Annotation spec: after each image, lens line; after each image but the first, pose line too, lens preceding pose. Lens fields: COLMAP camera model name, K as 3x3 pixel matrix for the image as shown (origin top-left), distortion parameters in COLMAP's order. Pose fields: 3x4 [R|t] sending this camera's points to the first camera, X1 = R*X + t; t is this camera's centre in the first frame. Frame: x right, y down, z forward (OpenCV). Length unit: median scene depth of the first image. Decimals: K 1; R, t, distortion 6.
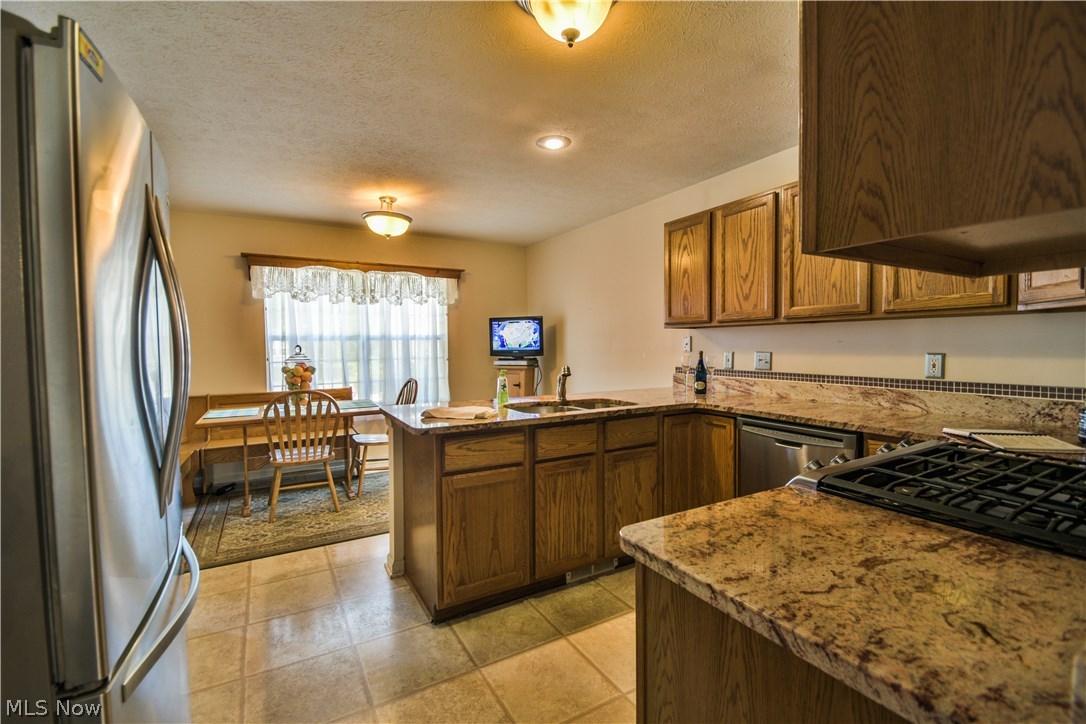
lens RADIAL K [[480.5, 0, 545.6], [0, 480.5, 362.7], [0, 0, 1]] dist [0.002630, -0.011369]
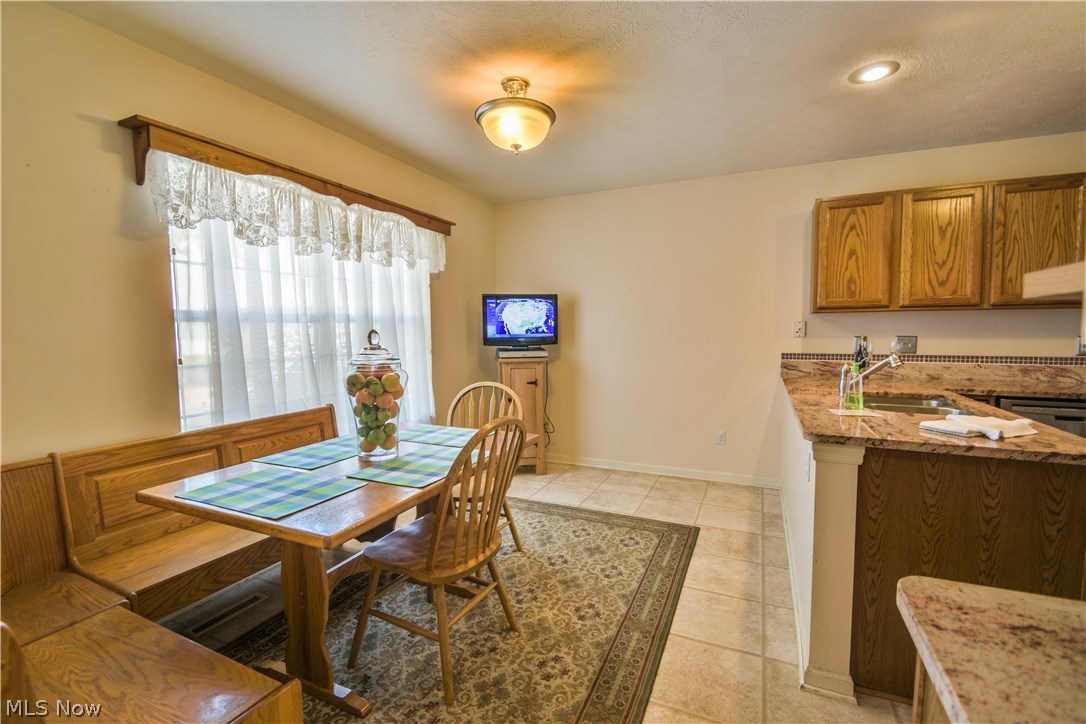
lens RADIAL K [[480.5, 0, 544.3], [0, 480.5, 363.4], [0, 0, 1]] dist [0.002630, -0.011369]
pose [[0.813485, -0.040254, 0.580191, -0.763721], [0.023658, 0.999066, 0.036146, -0.018587], [-0.581104, -0.015678, 0.813678, 0.567627]]
